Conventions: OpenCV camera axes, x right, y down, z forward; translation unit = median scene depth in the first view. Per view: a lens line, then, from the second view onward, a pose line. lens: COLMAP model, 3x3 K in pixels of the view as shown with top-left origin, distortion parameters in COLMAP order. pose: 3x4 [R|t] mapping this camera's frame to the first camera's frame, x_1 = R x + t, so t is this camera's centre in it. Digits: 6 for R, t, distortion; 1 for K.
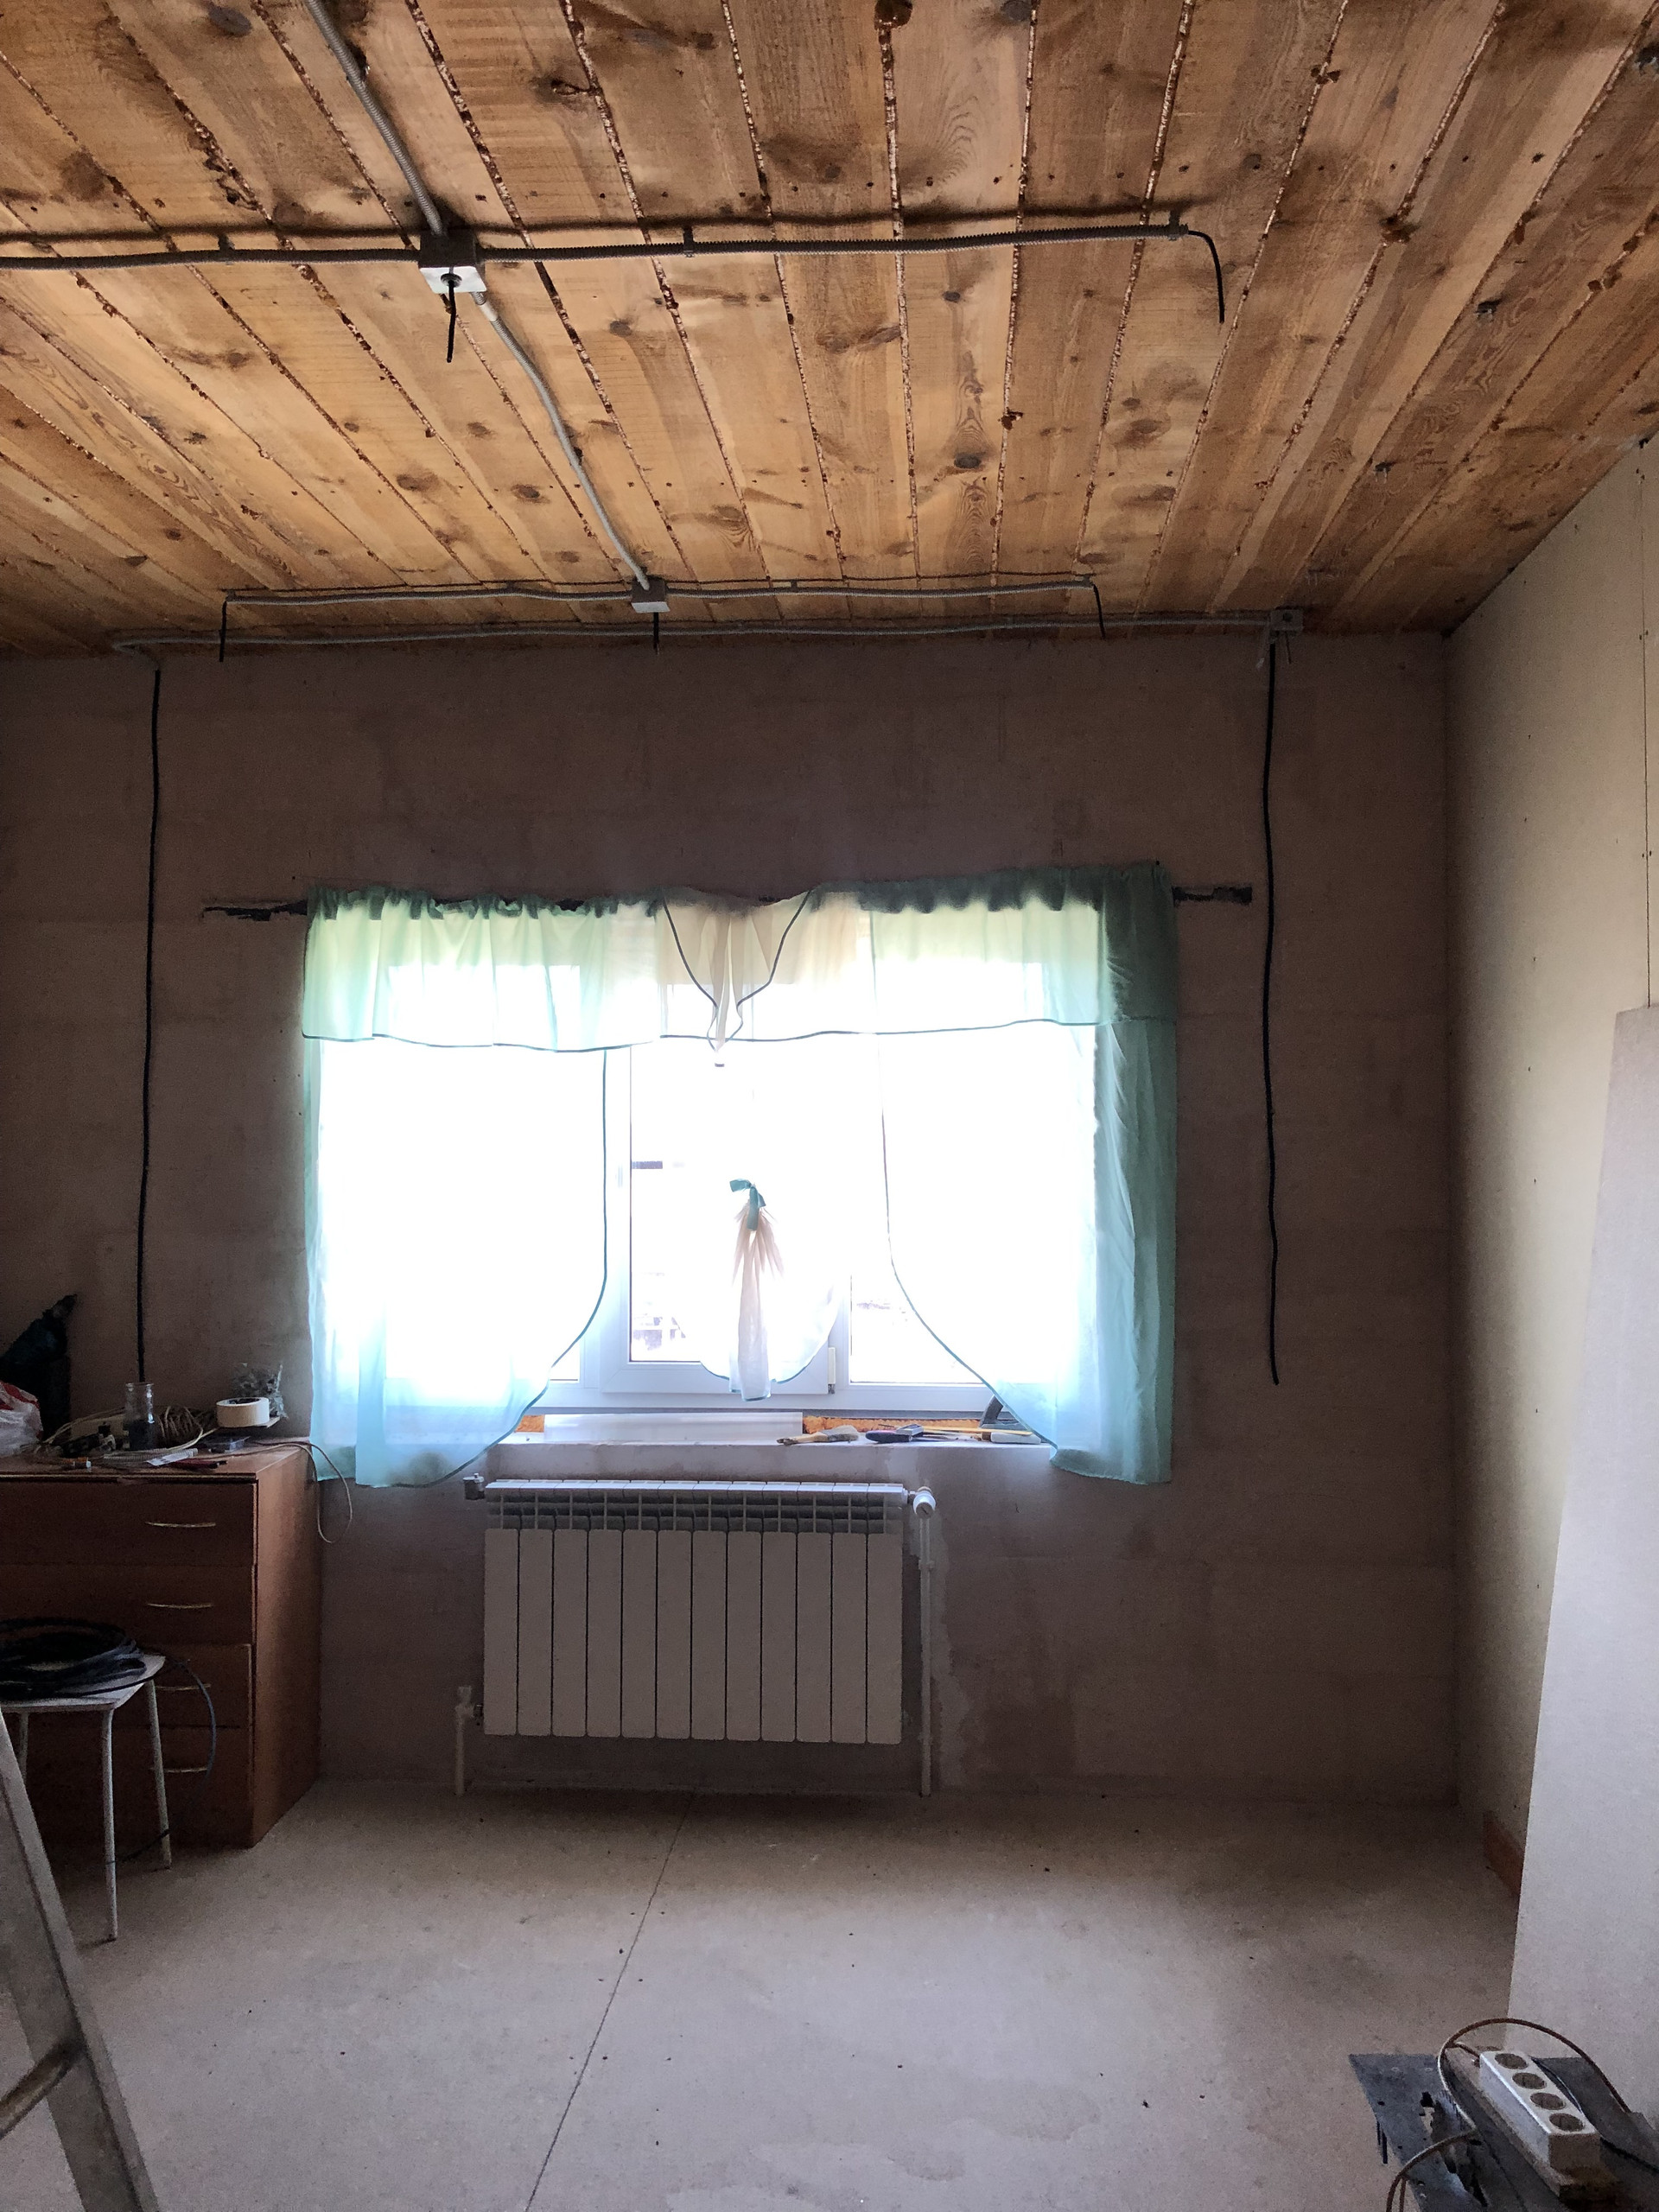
lens RADIAL K [[1813.0, 0, 822.6], [0, 1813.0, 1103.6], [0, 0, 1]] dist [0.036710, -0.037792]
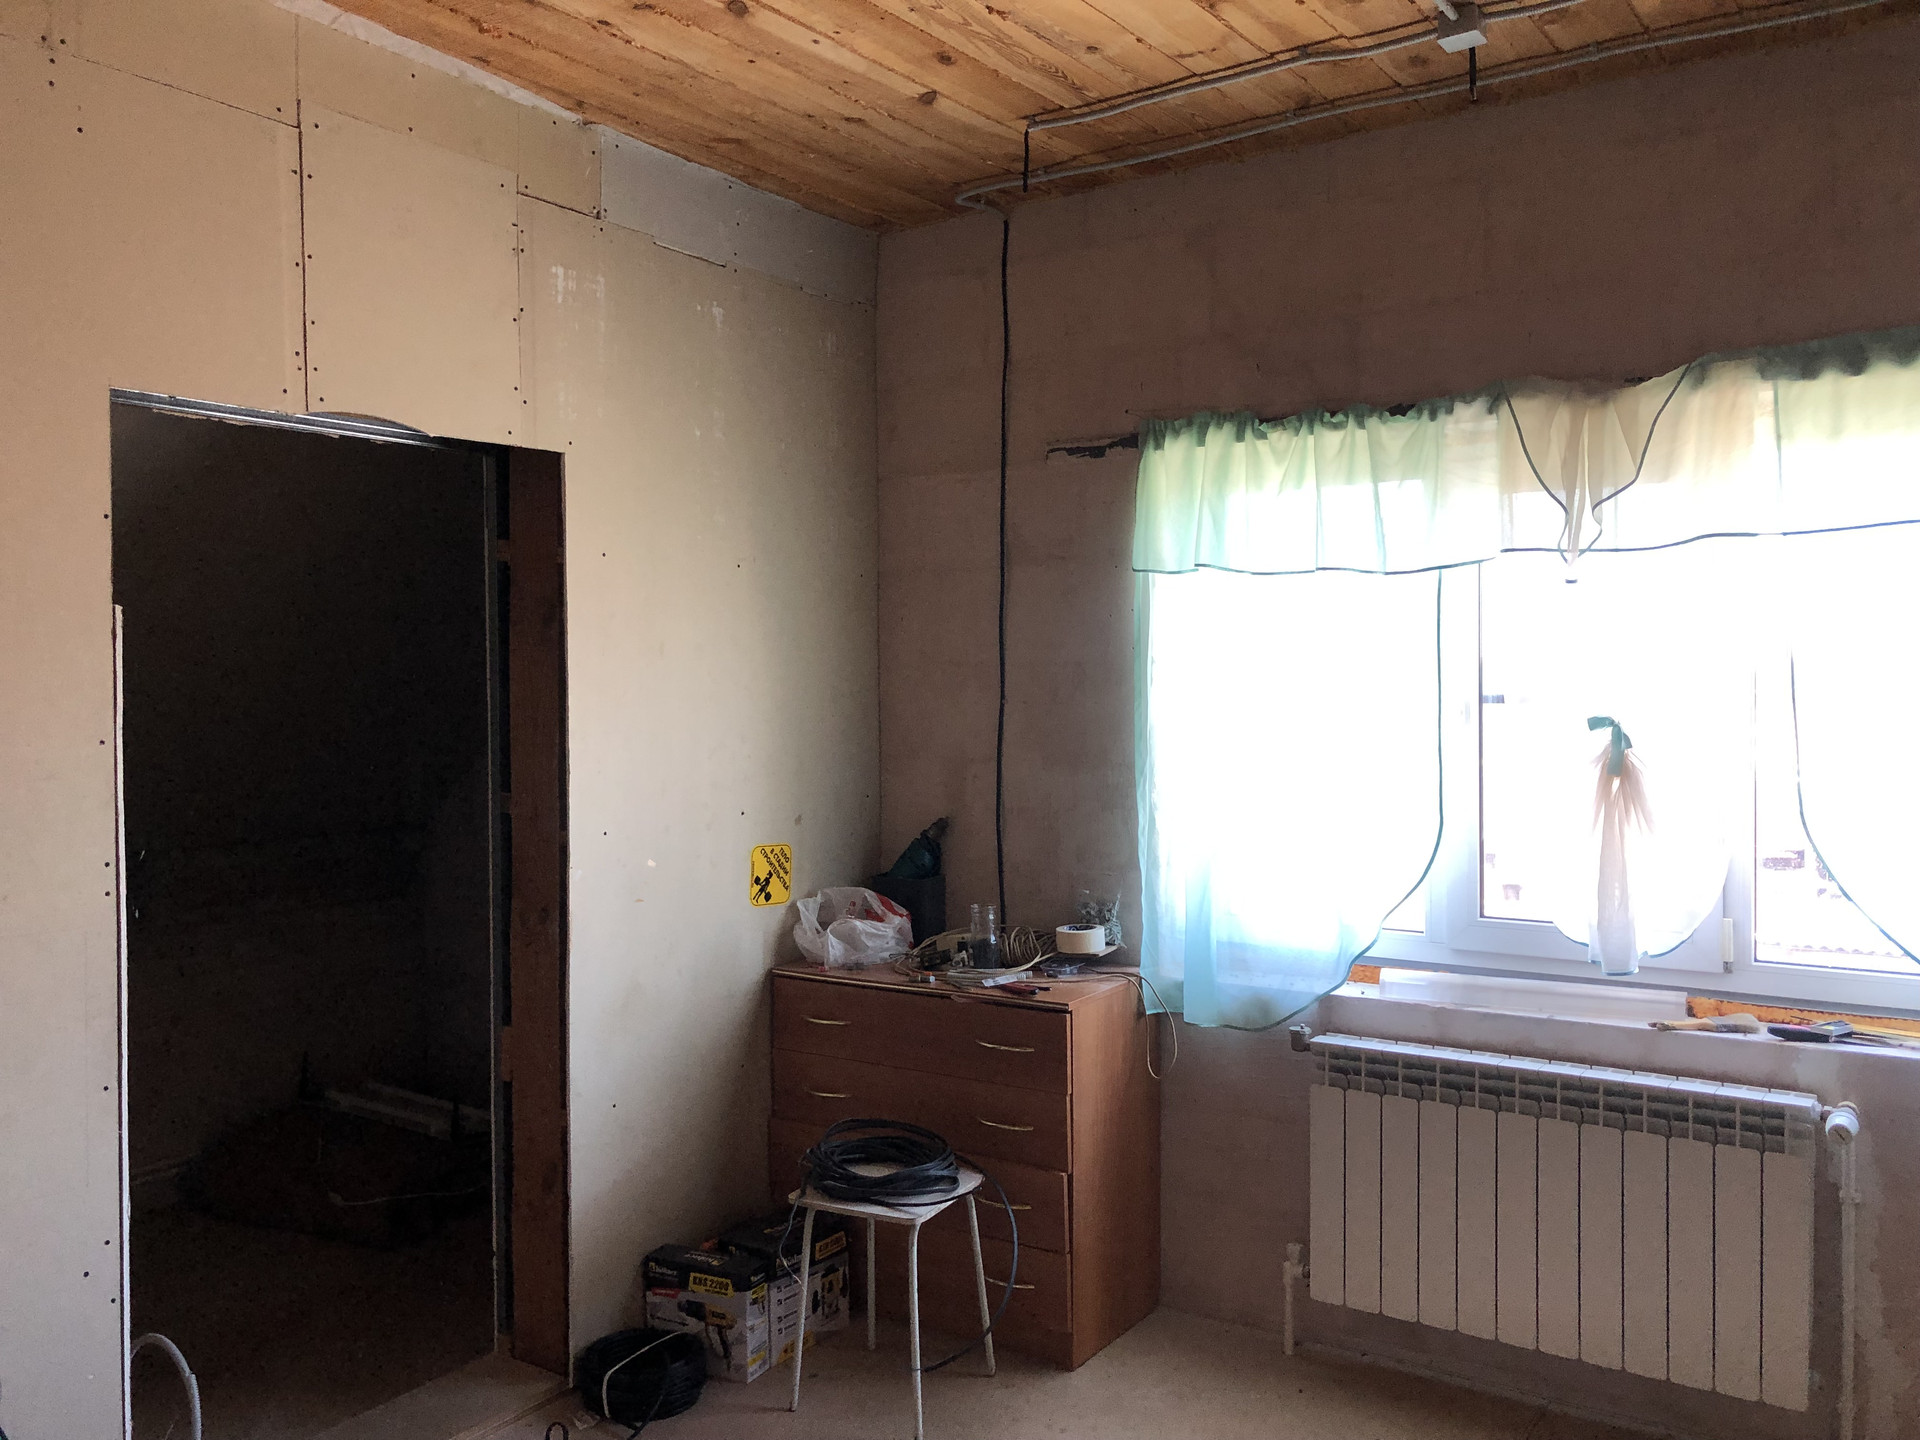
lens RADIAL K [[1573.6, 0, 959.9], [0, 1573.6, 711.8], [0, 0, 1]] dist [0.036710, -0.037792]
pose [[0.865503, 0.005308, -0.500876, 0.066644], [0.017157, 0.999043, 0.040234, 0.004797], [0.500610, -0.043416, 0.864583, 0.207667]]
